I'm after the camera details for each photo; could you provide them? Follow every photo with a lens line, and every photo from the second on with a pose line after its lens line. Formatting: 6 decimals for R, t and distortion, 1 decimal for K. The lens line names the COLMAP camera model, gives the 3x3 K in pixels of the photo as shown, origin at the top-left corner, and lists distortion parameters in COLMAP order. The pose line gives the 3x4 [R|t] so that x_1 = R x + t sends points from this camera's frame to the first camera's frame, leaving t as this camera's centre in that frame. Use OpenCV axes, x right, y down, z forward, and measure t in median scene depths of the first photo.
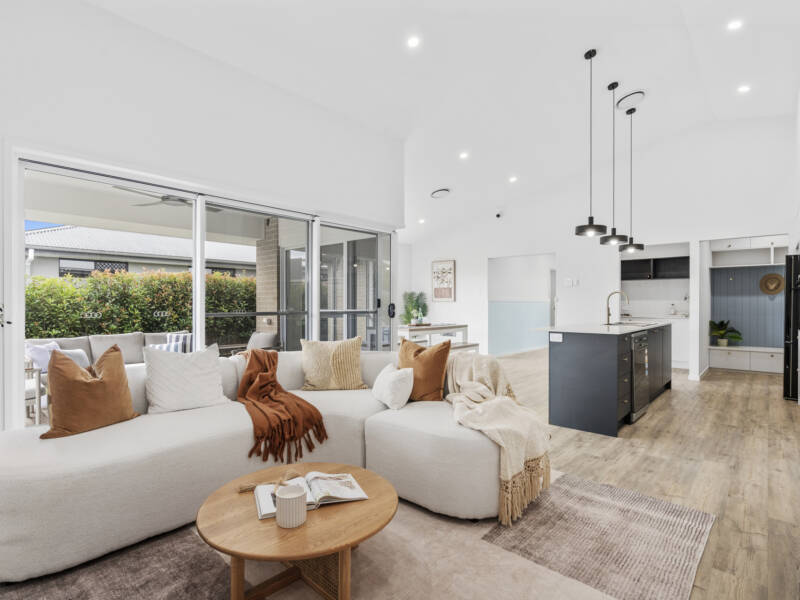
lens RADIAL K [[404.5, 0, 400.0], [0, 404.5, 300.0], [0, 0, 1]] dist [-0.003652, -0.000332]
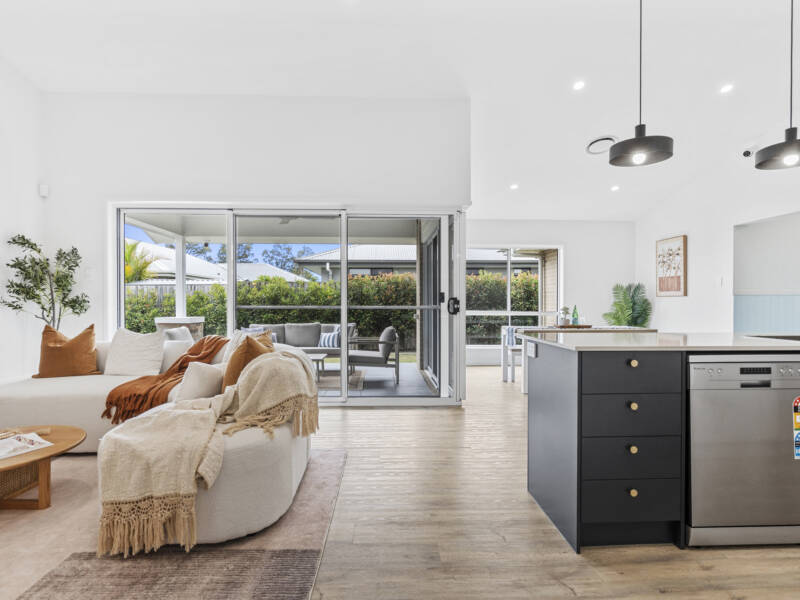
lens RADIAL K [[397.2, 0, 399.3], [0, 397.2, 313.0], [0, 0, 1]] dist [-0.003213, -0.000545]
pose [[0.709957, 0.017354, -0.704031, 0.340430], [0.008078, 0.999430, 0.032781, 0.008841], [0.704199, -0.028960, 0.709412, 0.231771]]
